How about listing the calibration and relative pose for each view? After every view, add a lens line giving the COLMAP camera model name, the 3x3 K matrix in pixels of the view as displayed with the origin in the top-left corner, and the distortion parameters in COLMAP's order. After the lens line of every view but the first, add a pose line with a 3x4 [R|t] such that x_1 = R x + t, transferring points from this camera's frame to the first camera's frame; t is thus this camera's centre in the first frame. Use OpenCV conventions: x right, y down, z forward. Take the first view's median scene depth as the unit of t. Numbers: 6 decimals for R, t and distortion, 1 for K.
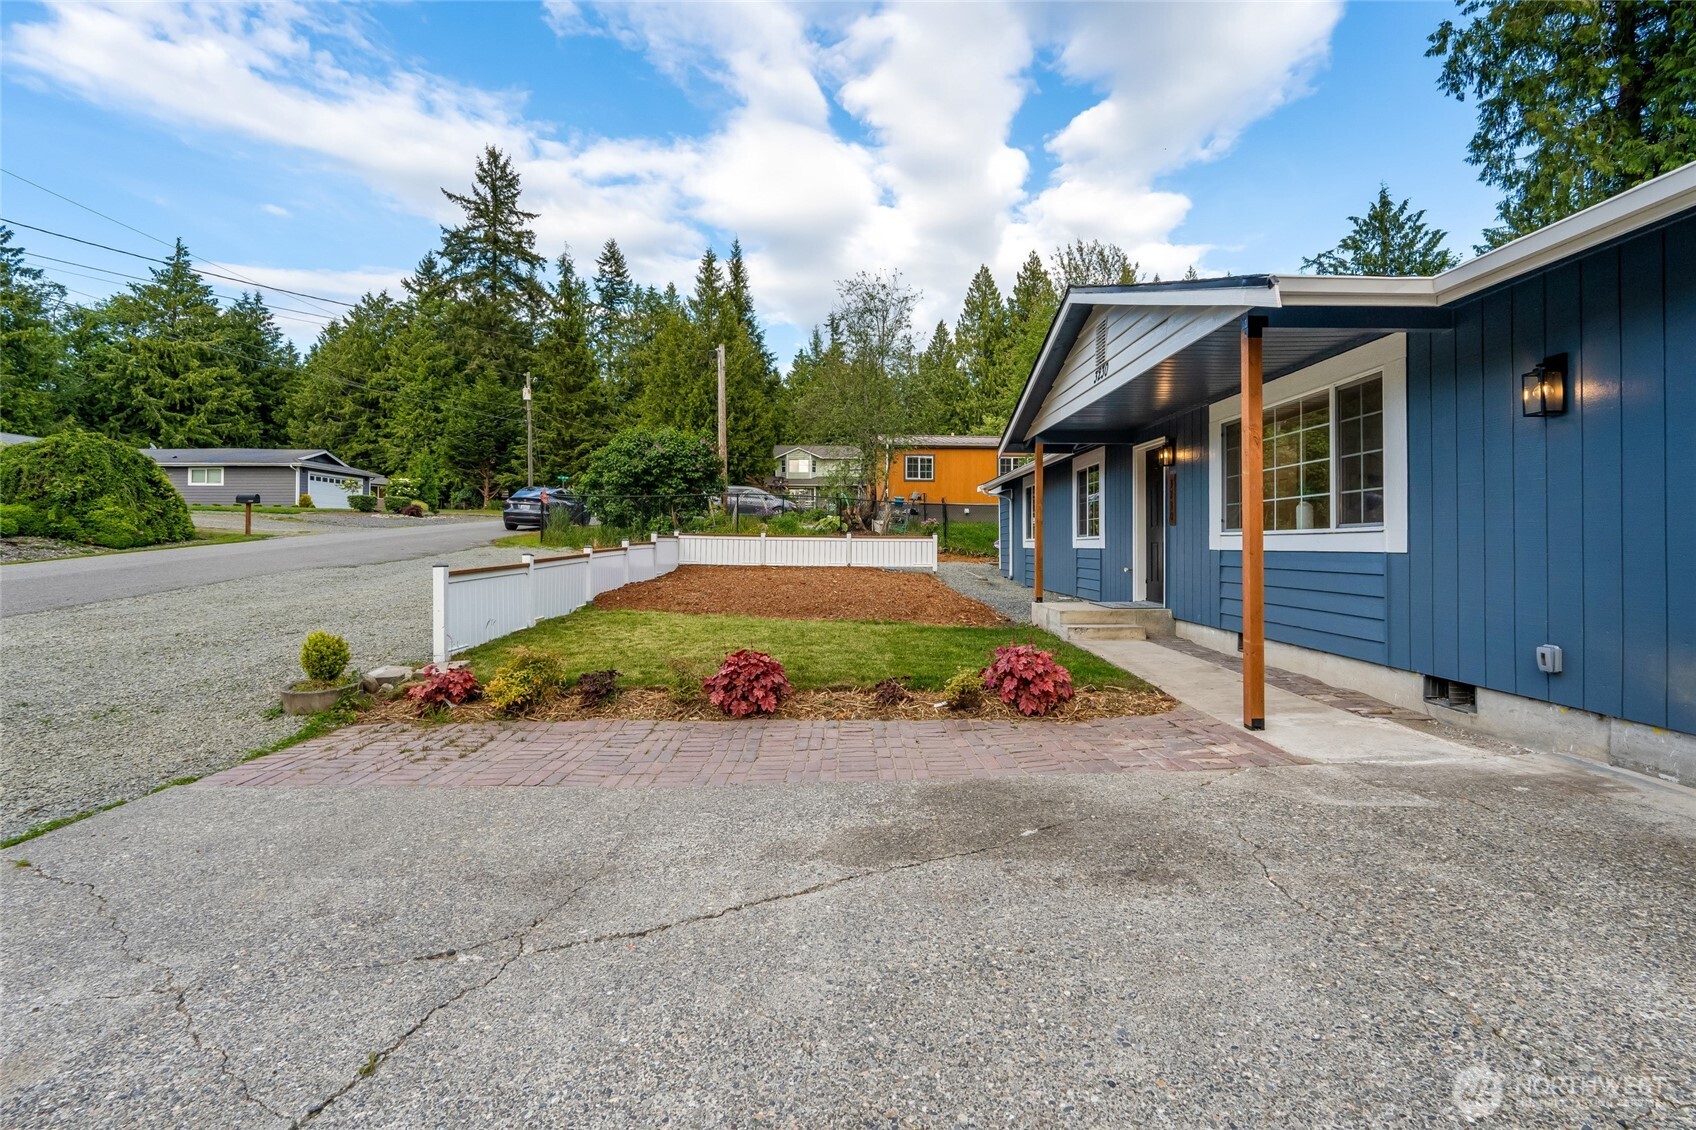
lens RADIAL K [[735.0, 0, 858.4], [0, 735.0, 532.3], [0, 0, 1]] dist [-0.005453, 0.001569]
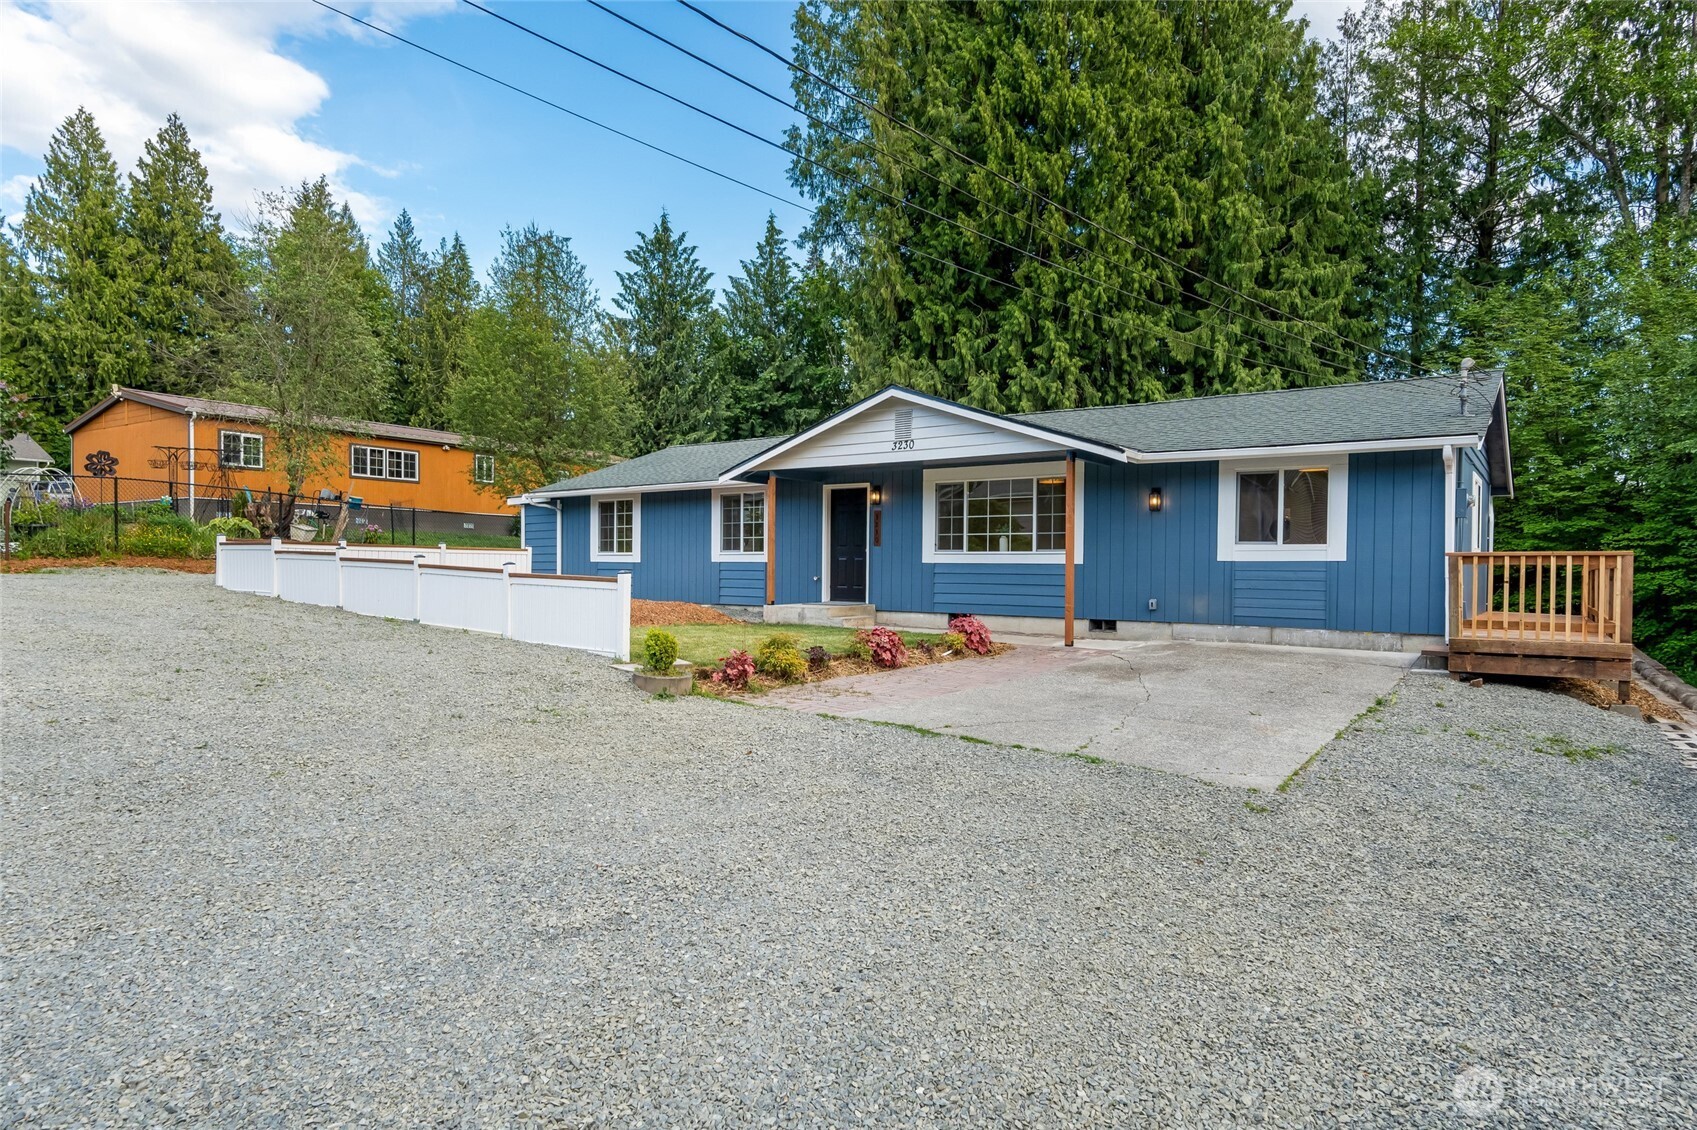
lens RADIAL K [[943.2, 0, 843.3], [0, 943.2, 567.3], [0, 0, 1]] dist [0.006070, -0.000101]
pose [[0.605549, -0.003239, 0.795801, -0.452574], [-0.016407, 0.999728, 0.016553, 0.001005], [-0.795639, -0.023080, 0.605331, -0.027541]]
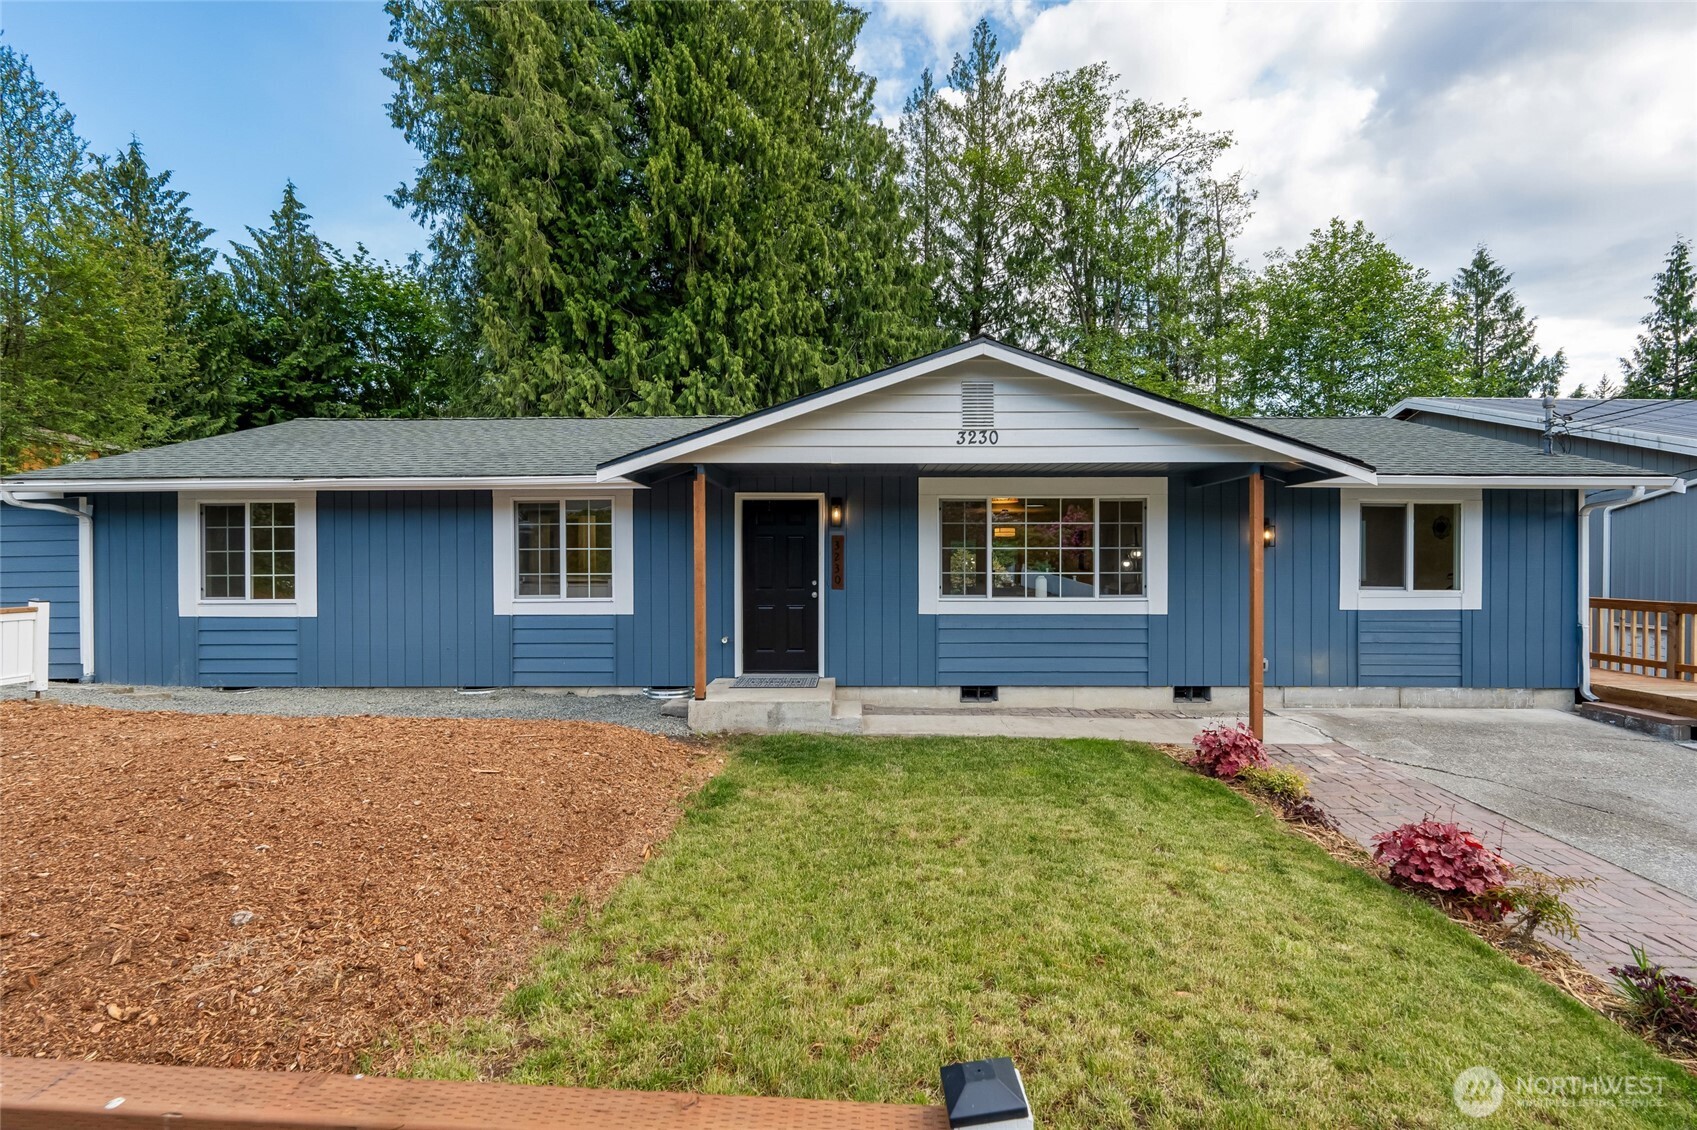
lens RADIAL K [[735.4, 0, 838.5], [0, 735.4, 567.7], [0, 0, 1]] dist [-0.005453, 0.001569]
pose [[0.037787, -0.015091, 0.999172, -0.218968], [-0.012618, 0.999799, 0.015578, -0.022114], [-0.999206, -0.013197, 0.037589, 0.403030]]
